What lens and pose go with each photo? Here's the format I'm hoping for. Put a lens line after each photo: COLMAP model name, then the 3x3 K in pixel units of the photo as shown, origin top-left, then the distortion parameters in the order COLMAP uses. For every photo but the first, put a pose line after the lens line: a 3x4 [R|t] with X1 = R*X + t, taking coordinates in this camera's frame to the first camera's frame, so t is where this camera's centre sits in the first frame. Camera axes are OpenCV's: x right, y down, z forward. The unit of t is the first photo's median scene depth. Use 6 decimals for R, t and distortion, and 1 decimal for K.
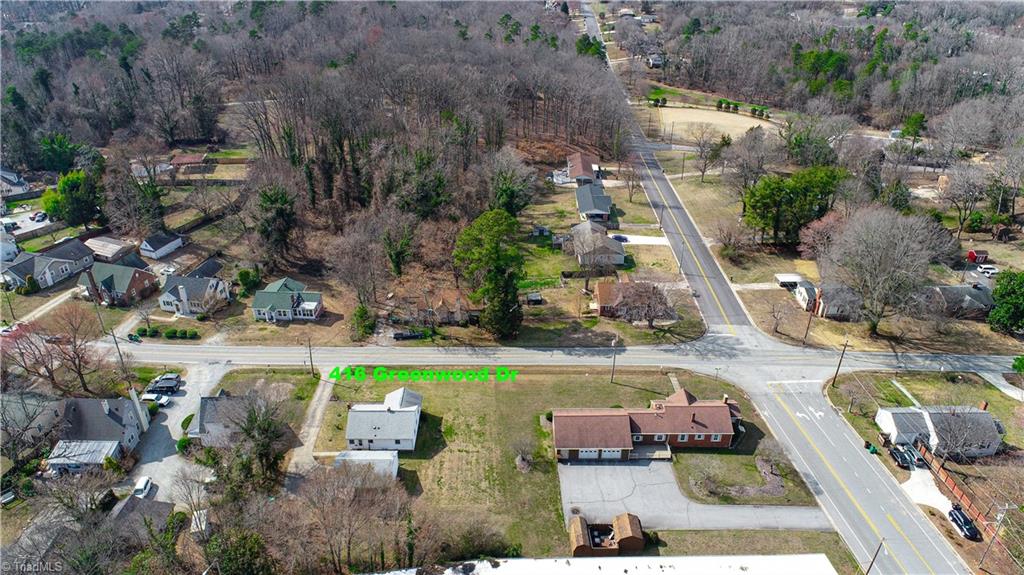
lens RADIAL K [[688.3, 0, 509.8], [0, 688.3, 287.5], [0, 0, 1]] dist [-0.005794, 0.006716]
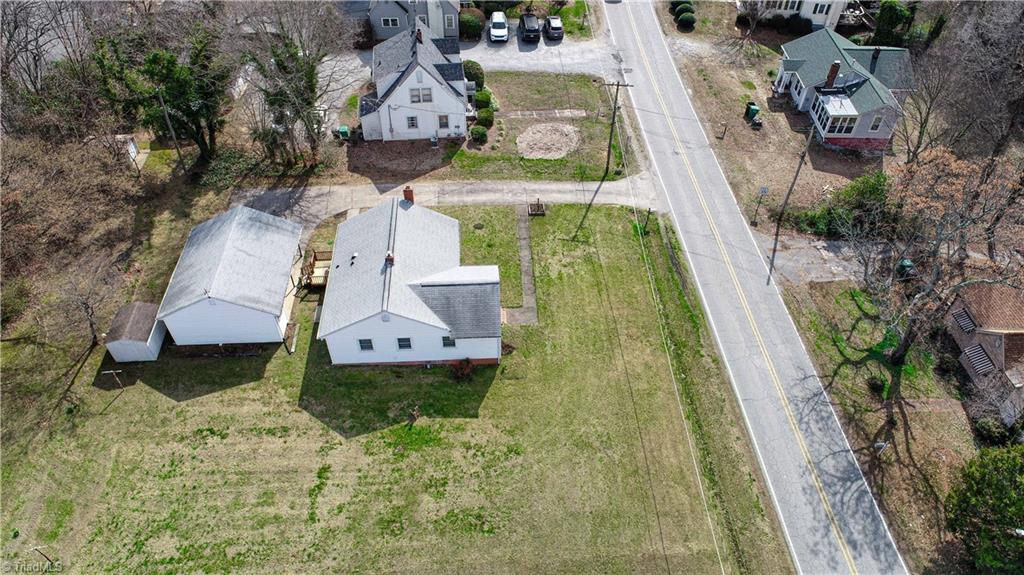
lens RADIAL K [[688.3, 0, 509.2], [0, 688.3, 290.7], [0, 0, 1]] dist [-0.005794, 0.006716]
pose [[0.048111, 0.715640, -0.696810, 0.098910], [-0.496329, 0.622525, 0.605079, -0.071529], [0.866800, 0.316736, 0.385143, 0.815601]]
